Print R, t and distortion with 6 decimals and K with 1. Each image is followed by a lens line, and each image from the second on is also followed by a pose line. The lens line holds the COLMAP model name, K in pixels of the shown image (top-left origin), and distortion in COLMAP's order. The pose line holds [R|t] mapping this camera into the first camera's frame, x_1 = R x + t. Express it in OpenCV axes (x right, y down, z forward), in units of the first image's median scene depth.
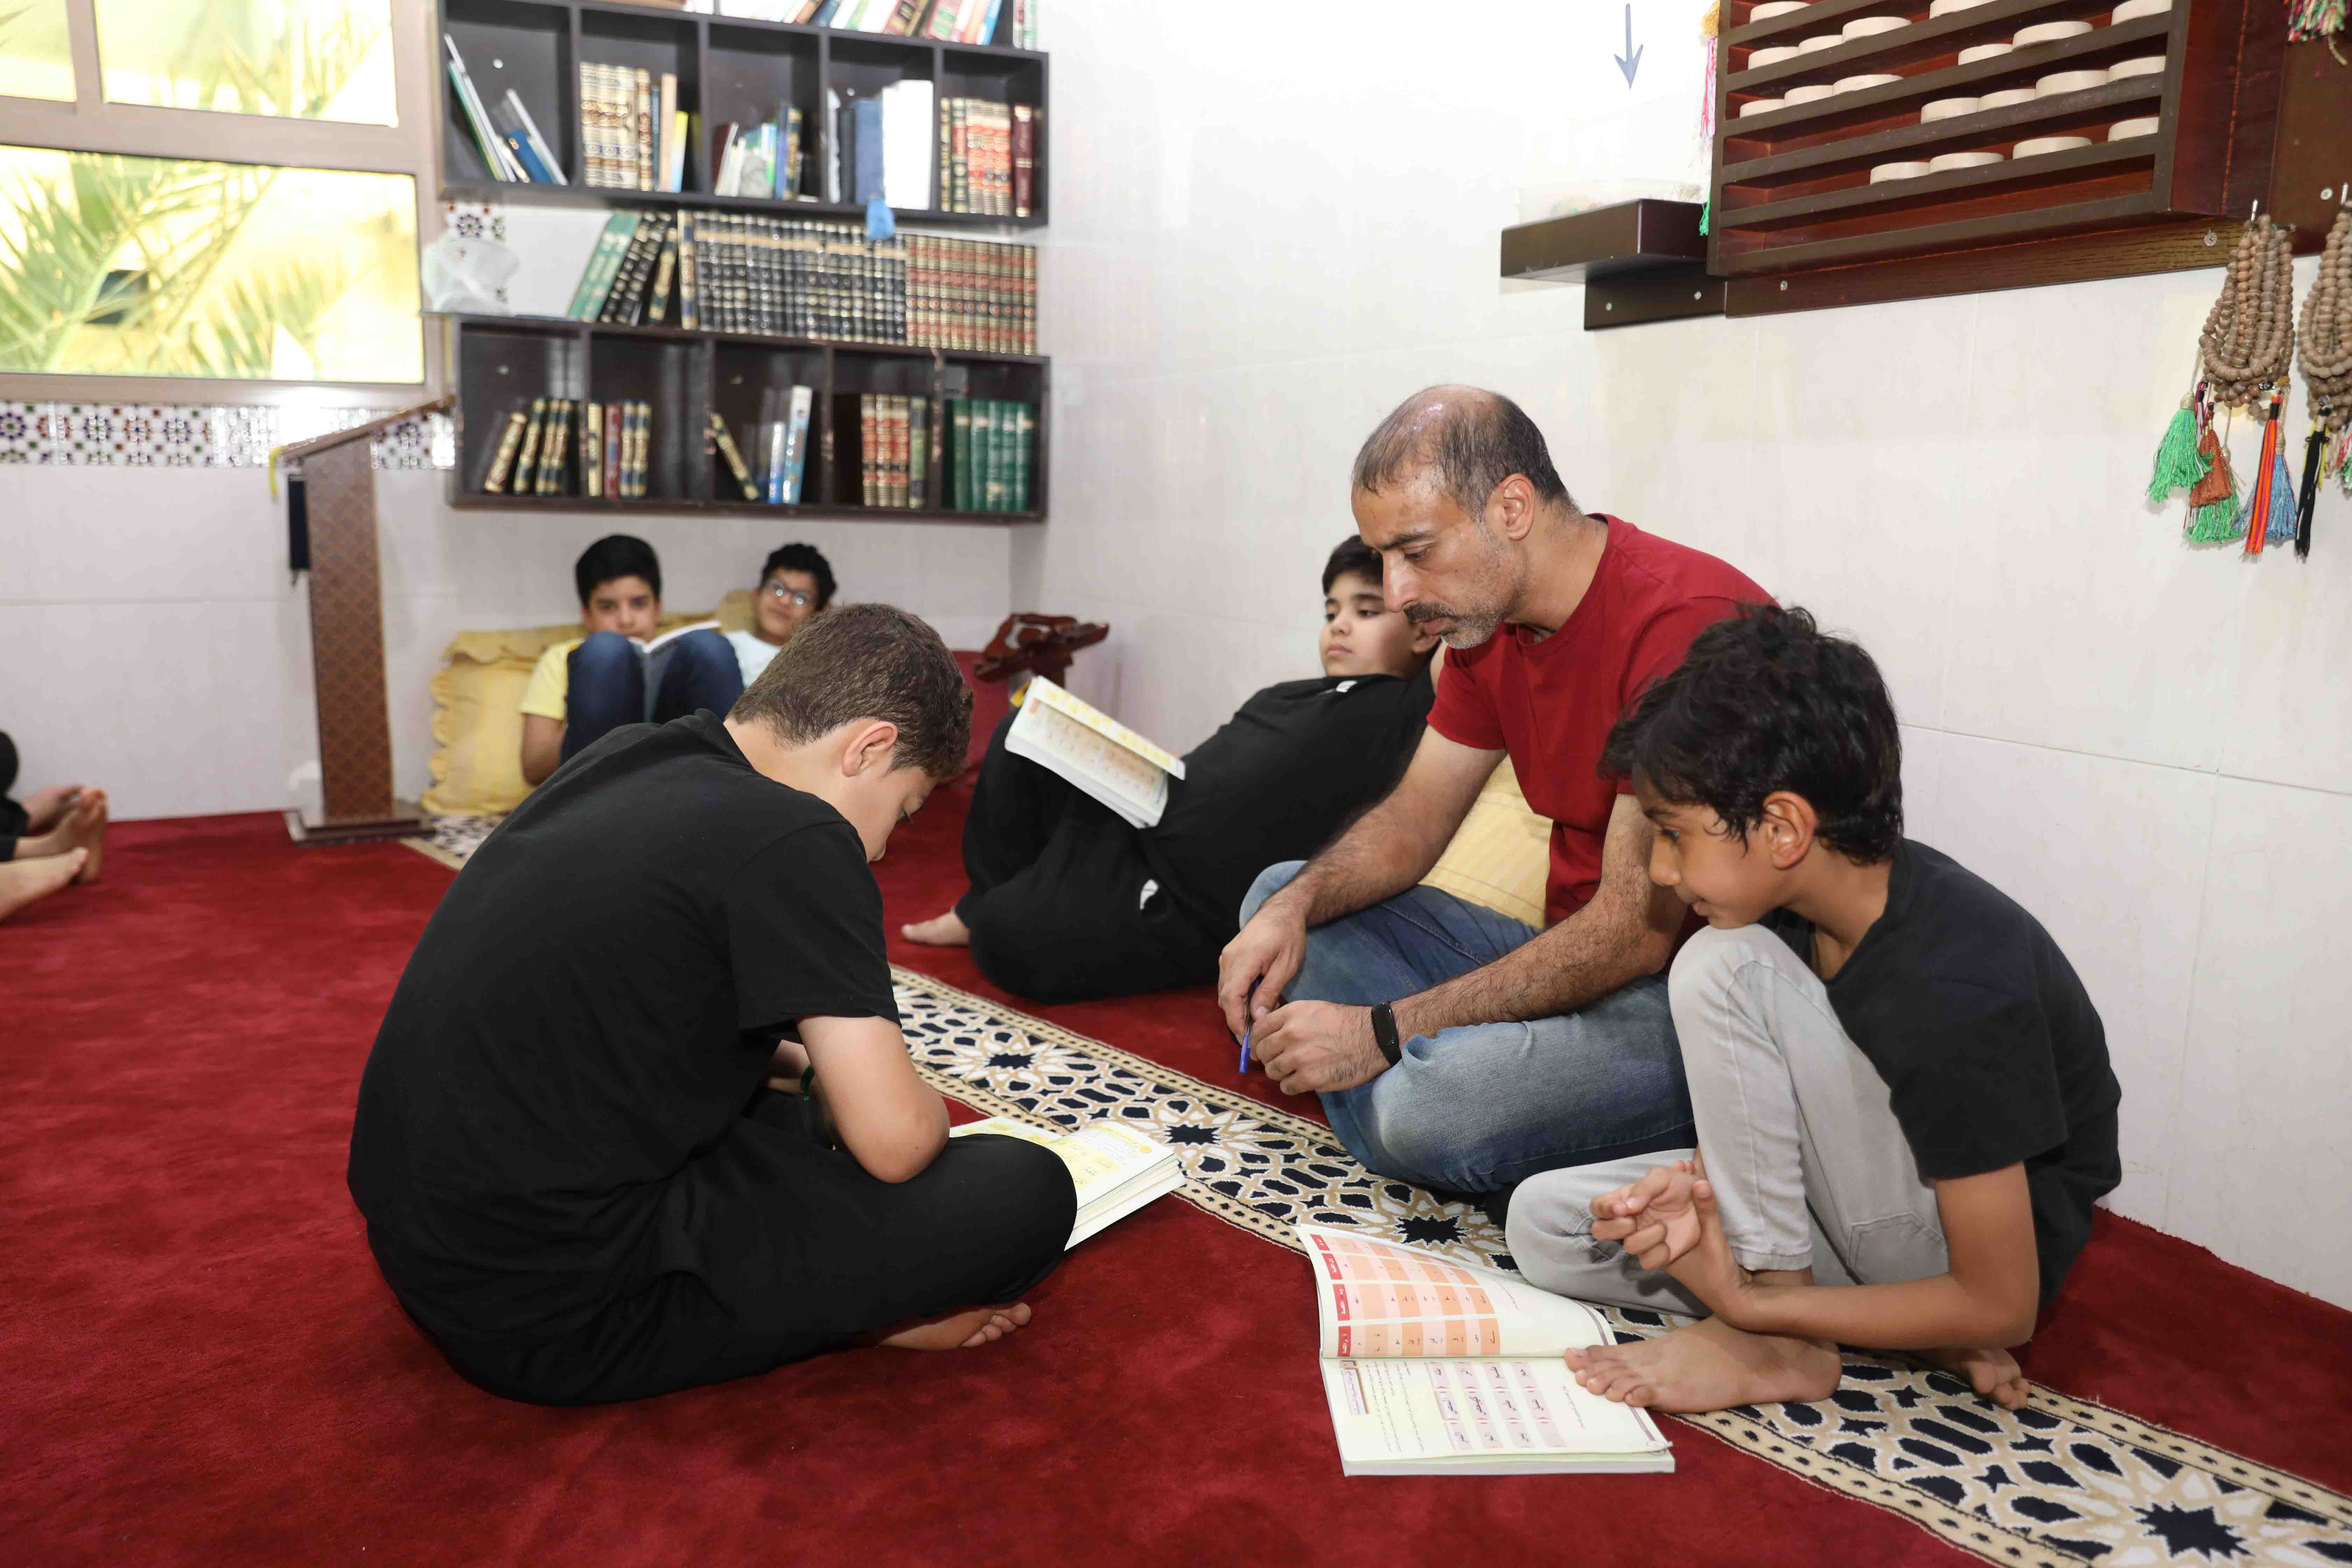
lens RADIAL K [[1759.2, 0, 1159.9], [0, 1759.2, 801.0], [0, 0, 1]] dist [-0.085499, 0.077885]
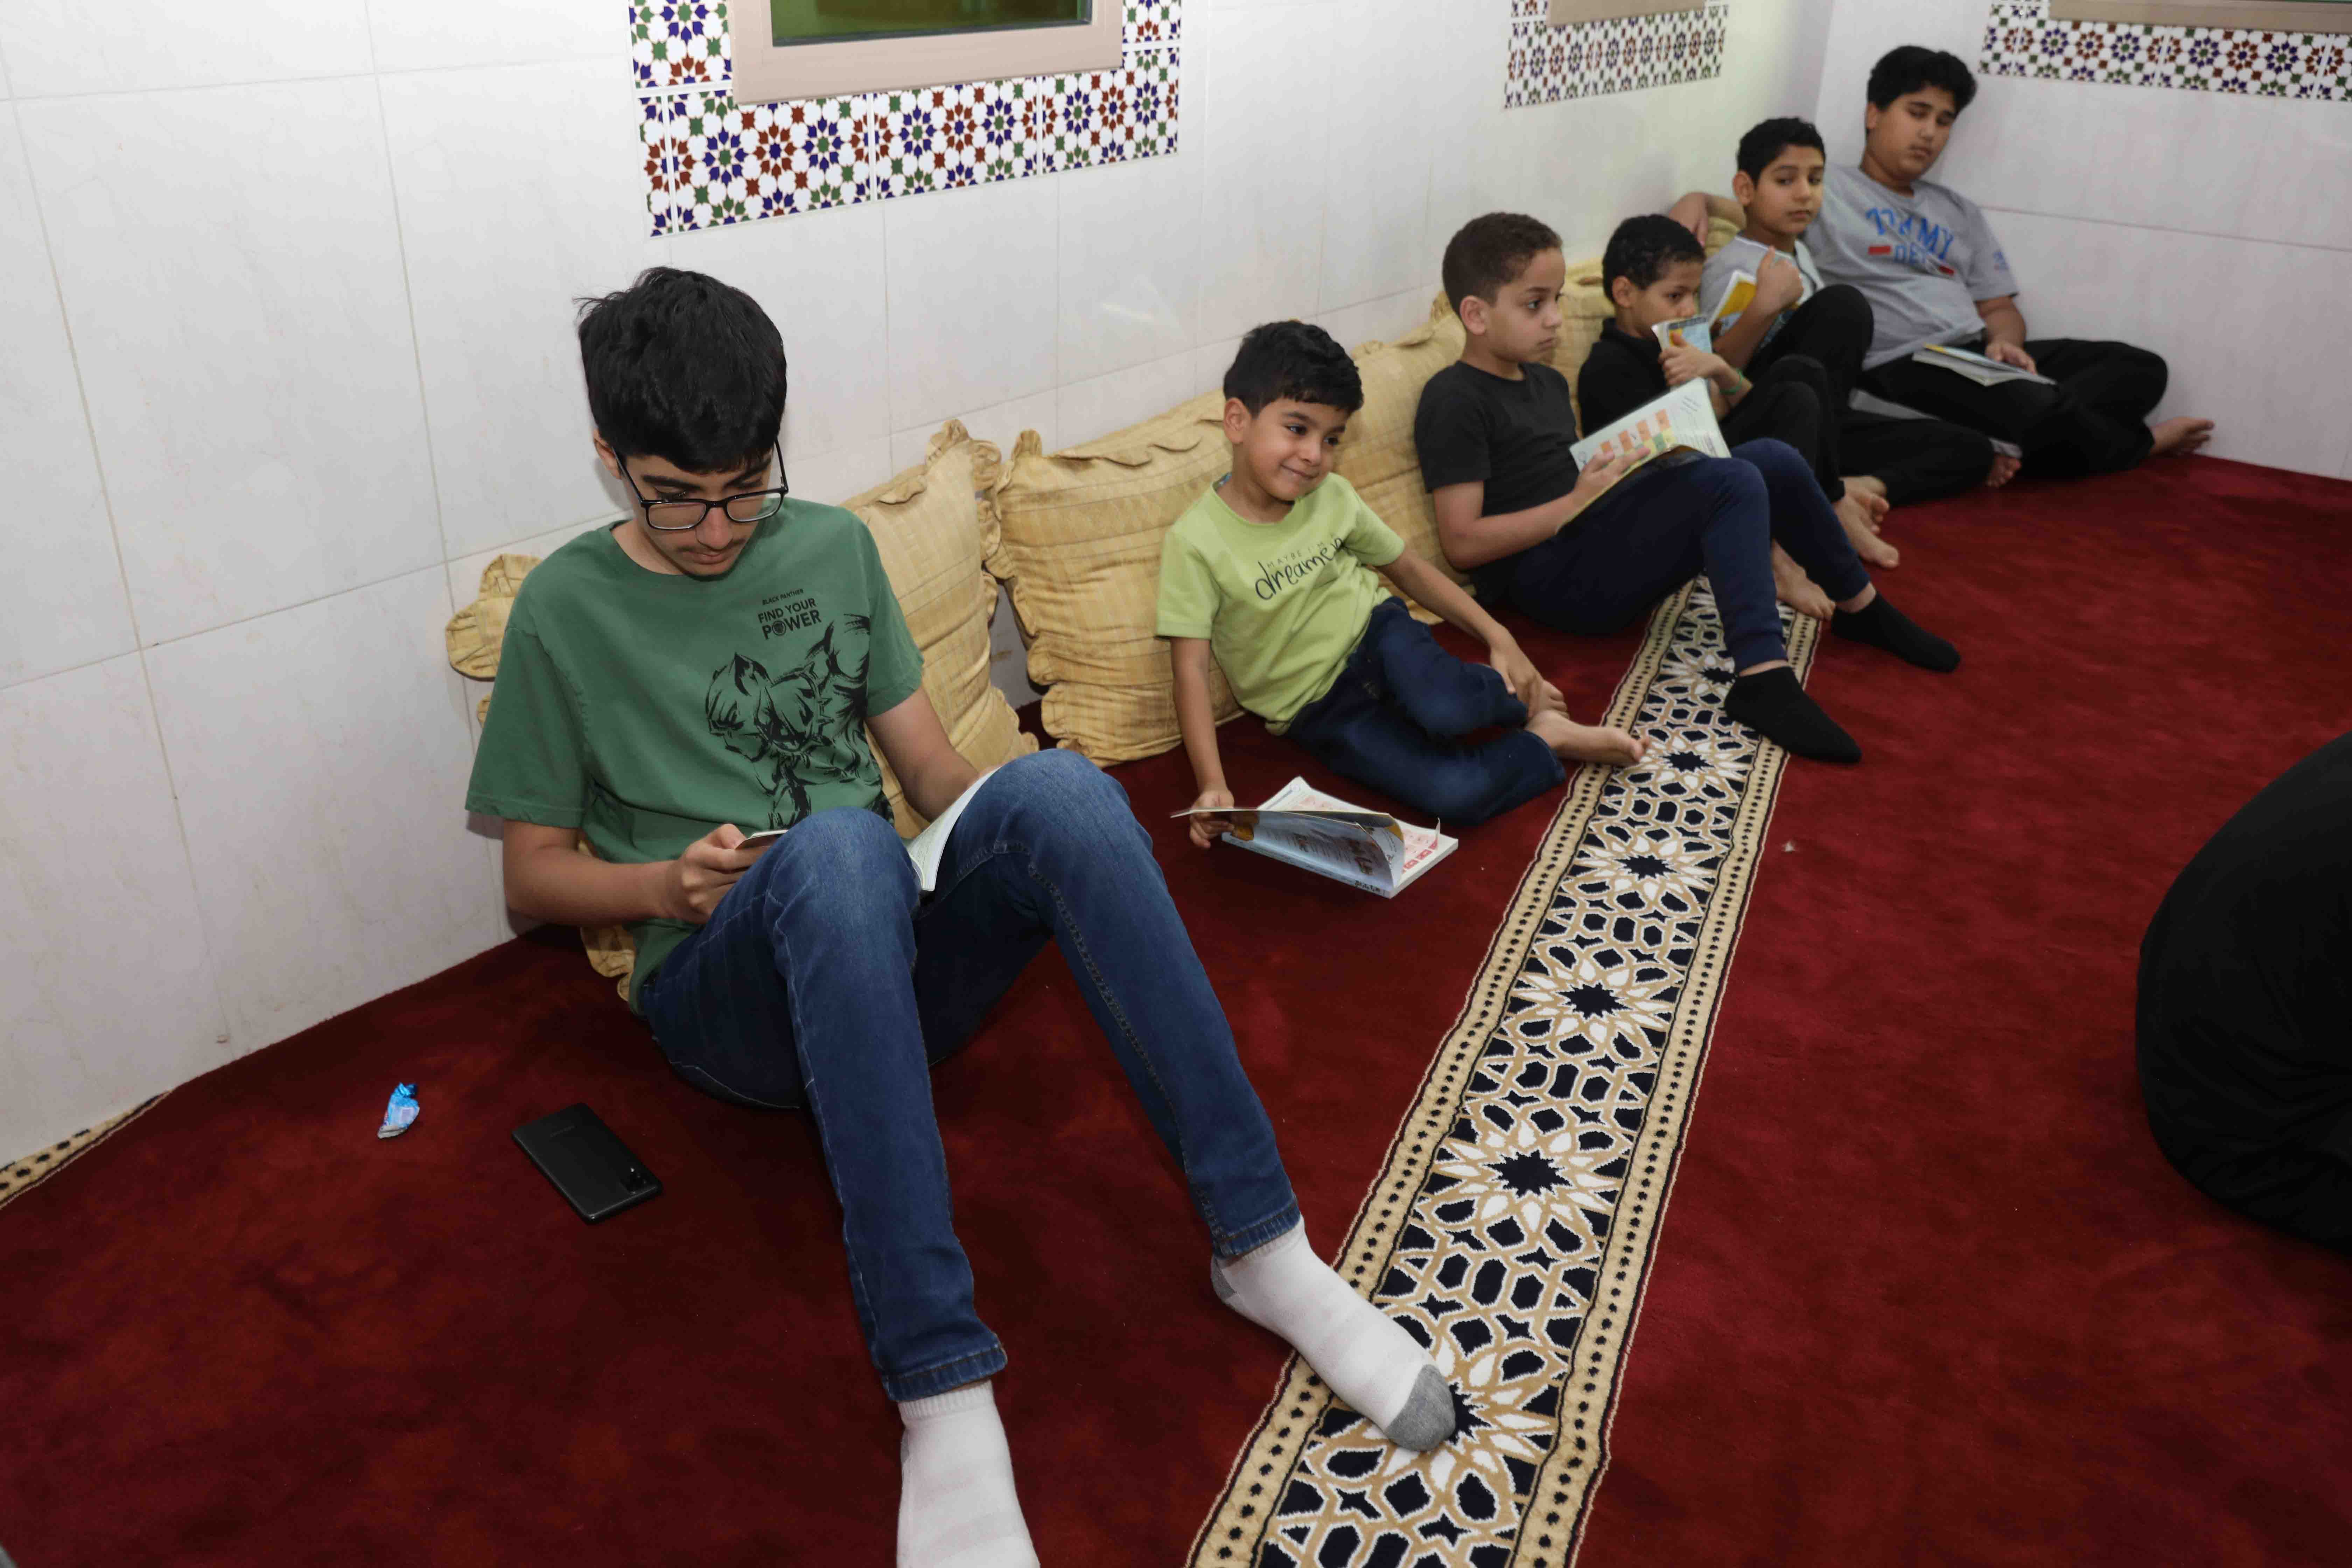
lens RADIAL K [[1899.0, 0, 1139.8], [0, 1899.0, 802.7], [0, 0, 1]] dist [-0.077356, 0.093208]
pose [[0.427796, 0.403904, -0.808611, 0.110458], [-0.175159, 0.914692, 0.364223, -0.099903], [0.886741, -0.014178, 0.462049, -0.110389]]
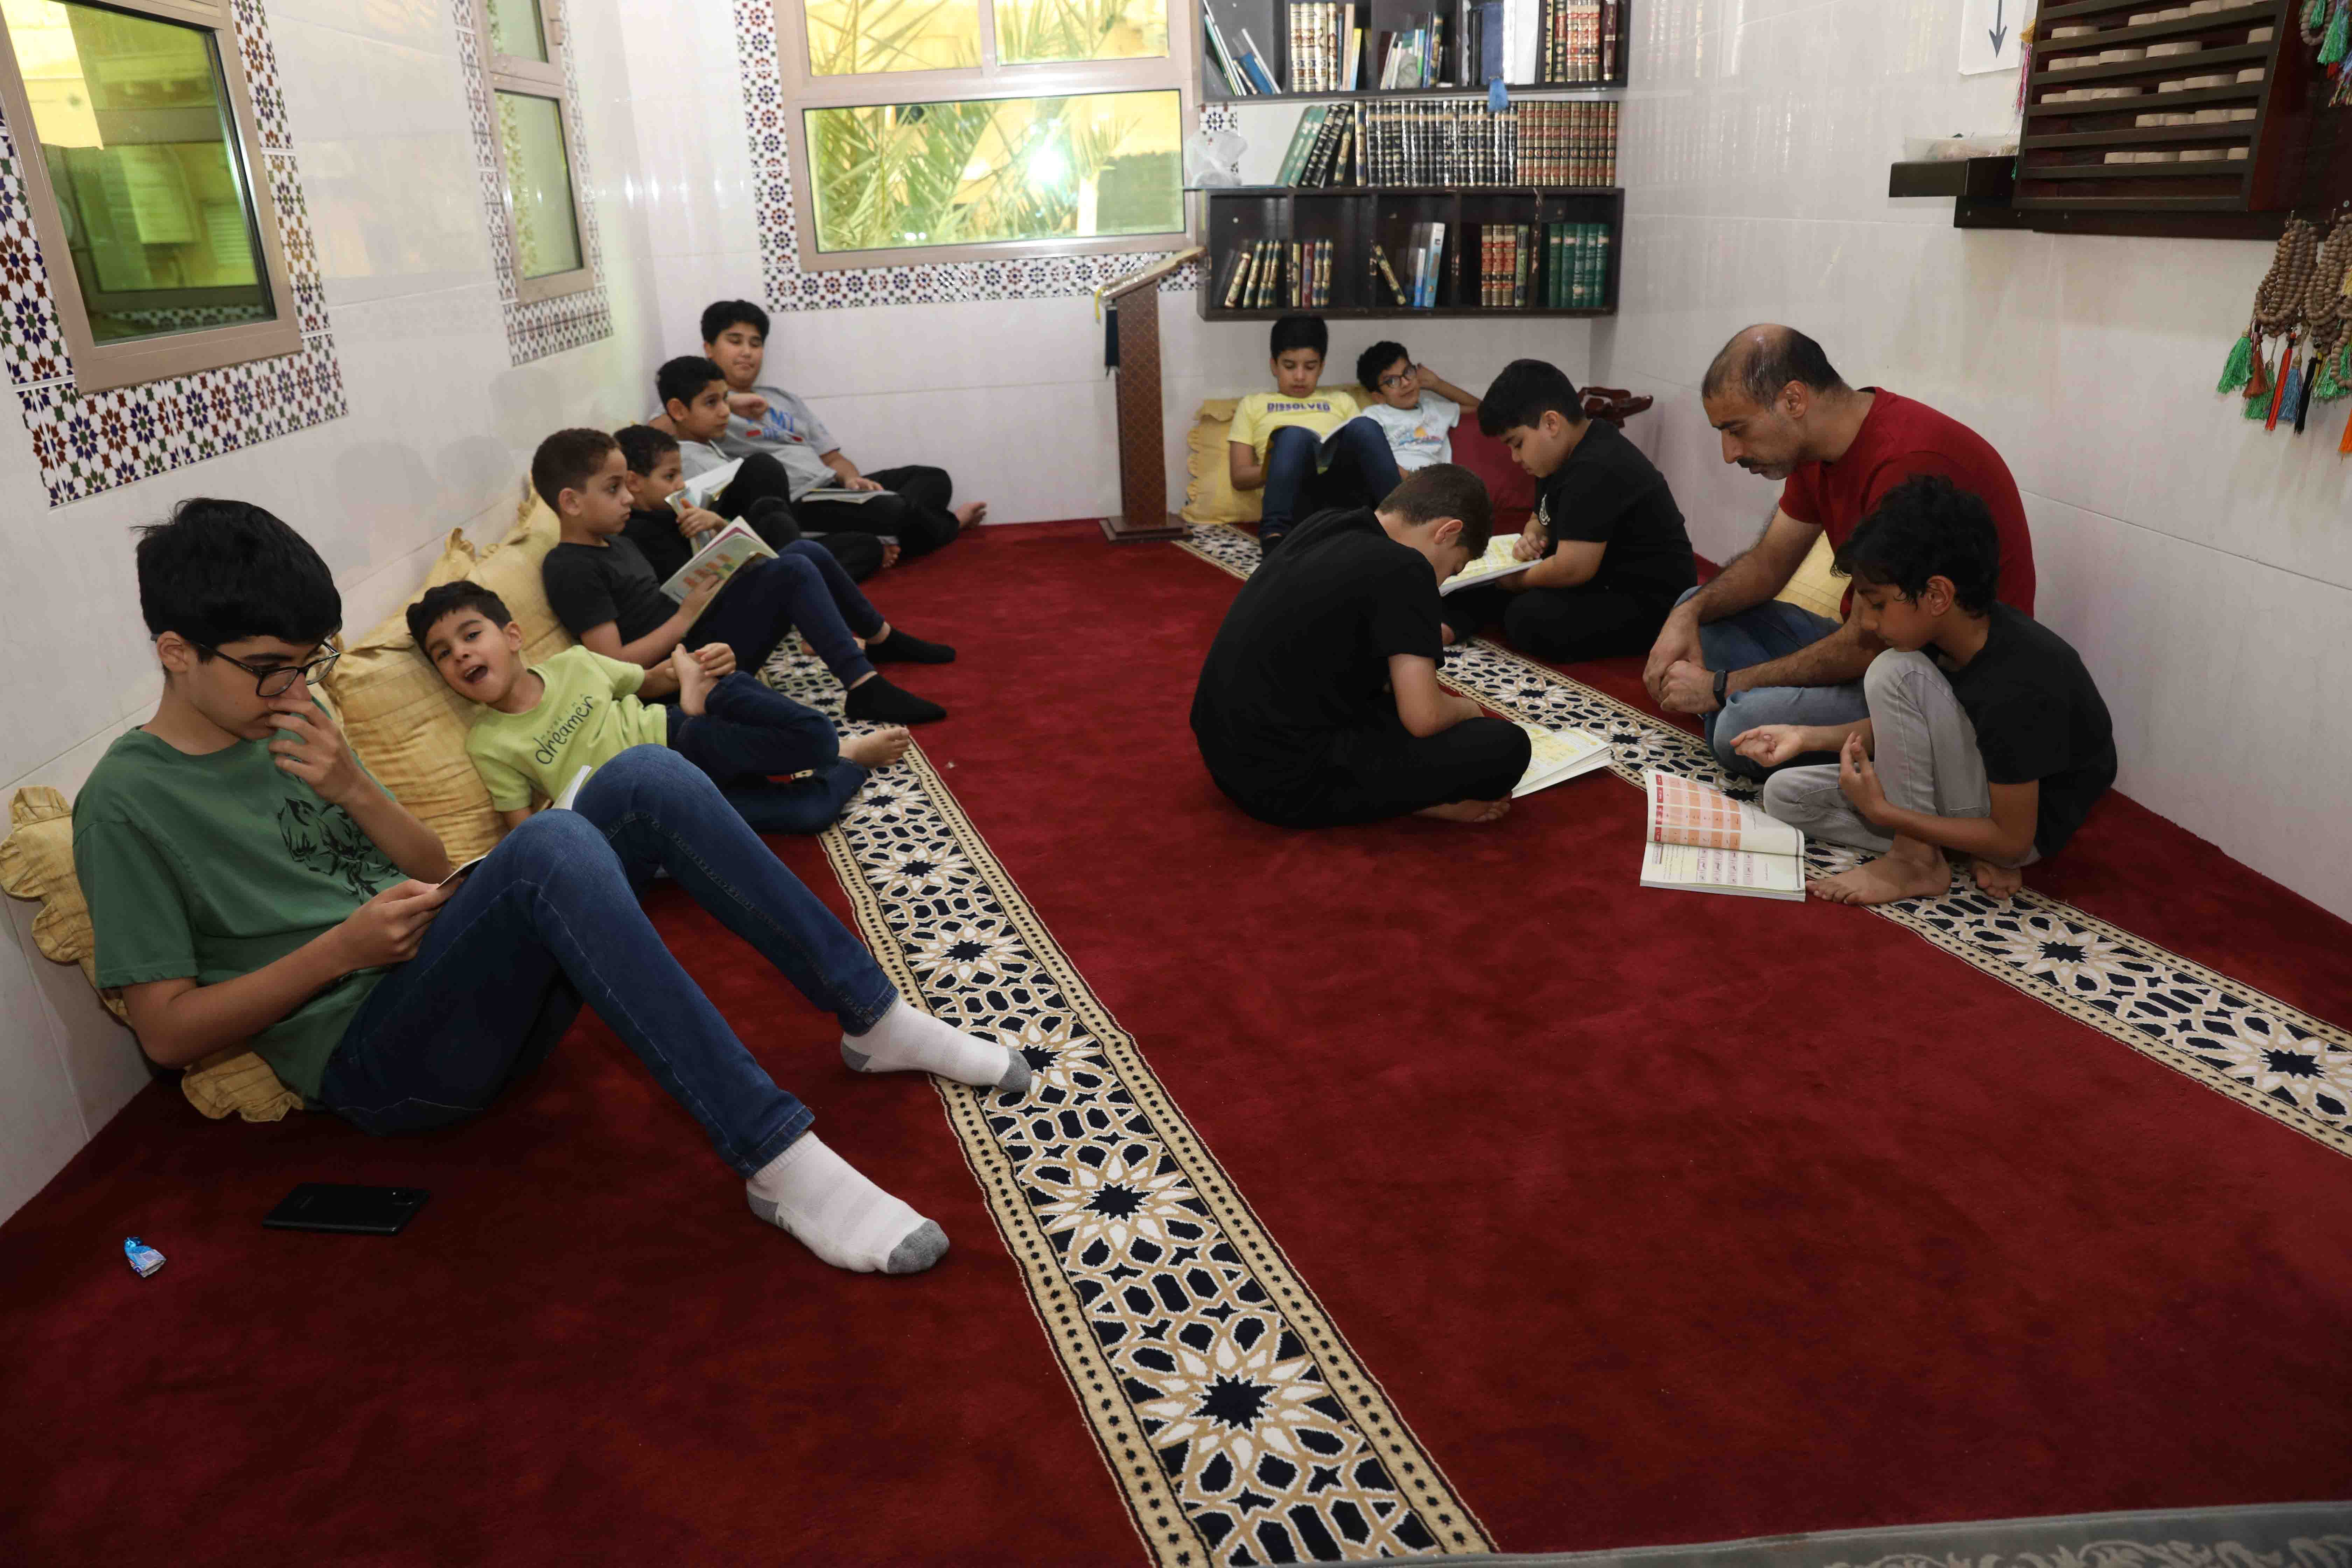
lens RADIAL K [[1577.4, 0, 1162.3], [0, 1577.4, 794.9], [0, 0, 1]] dist [-0.110094, 0.075677]
pose [[0.928235, 0.083303, -0.362548, 0.090160], [-0.011046, 0.980346, 0.196976, -0.032941], [0.371831, -0.178835, 0.910911, -0.342631]]
